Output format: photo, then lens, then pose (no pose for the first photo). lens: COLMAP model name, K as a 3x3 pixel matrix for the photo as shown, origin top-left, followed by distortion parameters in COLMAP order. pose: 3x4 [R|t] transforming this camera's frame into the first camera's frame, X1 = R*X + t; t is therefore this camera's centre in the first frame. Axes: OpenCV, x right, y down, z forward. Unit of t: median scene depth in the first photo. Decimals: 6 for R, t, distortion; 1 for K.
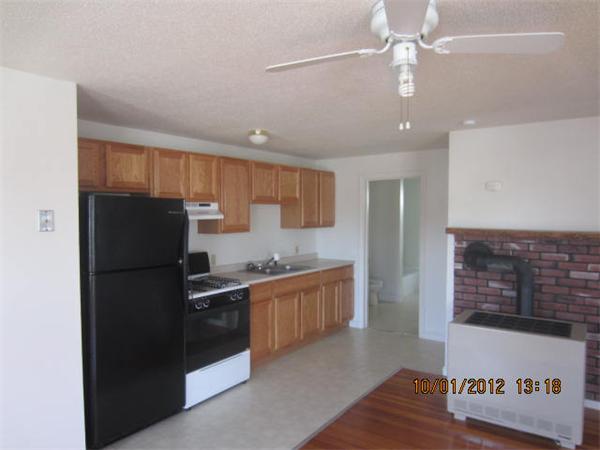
lens RADIAL K [[429.0, 0, 300.0], [0, 429.0, 225.0], [0, 0, 1]] dist [-0.006841, -0.002331]
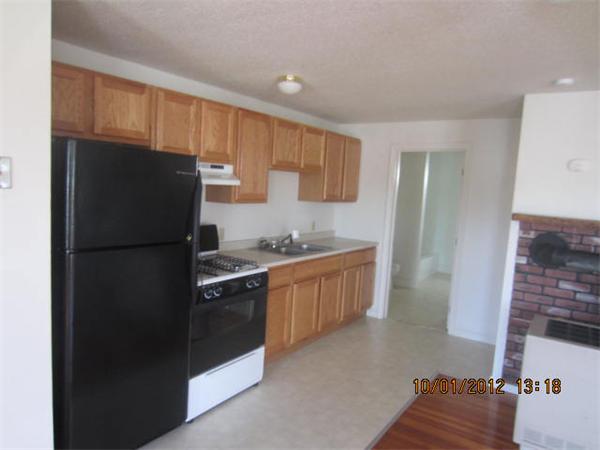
lens RADIAL K [[429.0, 0, 300.0], [0, 429.0, 225.0], [0, 0, 1]] dist [-0.006841, -0.002331]
pose [[0.997926, 0.058572, 0.026695, -0.084260], [-0.060224, 0.996002, 0.065972, -0.000440], [-0.022724, -0.067442, 0.997464, 0.191264]]
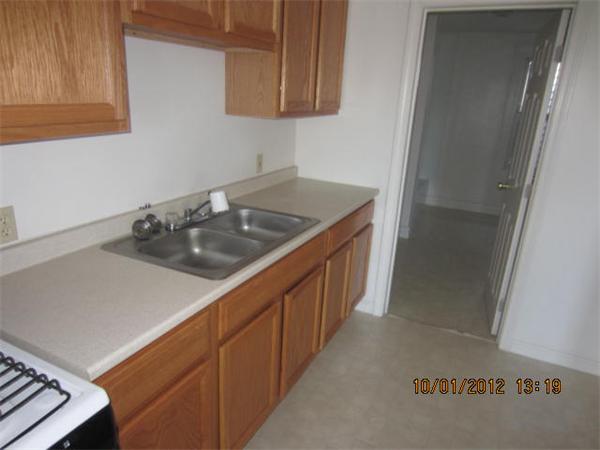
lens RADIAL K [[429.0, 0, 300.0], [0, 429.0, 225.0], [0, 0, 1]] dist [-0.006841, -0.002331]
pose [[0.985825, 0.005448, 0.167687, -0.059161], [-0.052478, 0.959335, 0.277350, -0.010860], [-0.159357, -0.282218, 0.946022, 0.795871]]
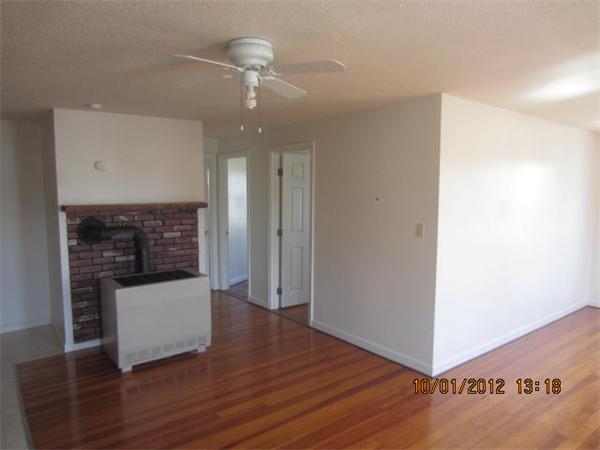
lens RADIAL K [[425.9, 0, 300.0], [0, 425.9, 225.0], [0, 0, 1]] dist [0.005639, 0.001336]
pose [[0.293496, -0.092032, 0.951520, -0.445252], [0.038195, 0.995689, 0.084523, -0.011678], [-0.955197, 0.011536, 0.295746, 0.176718]]
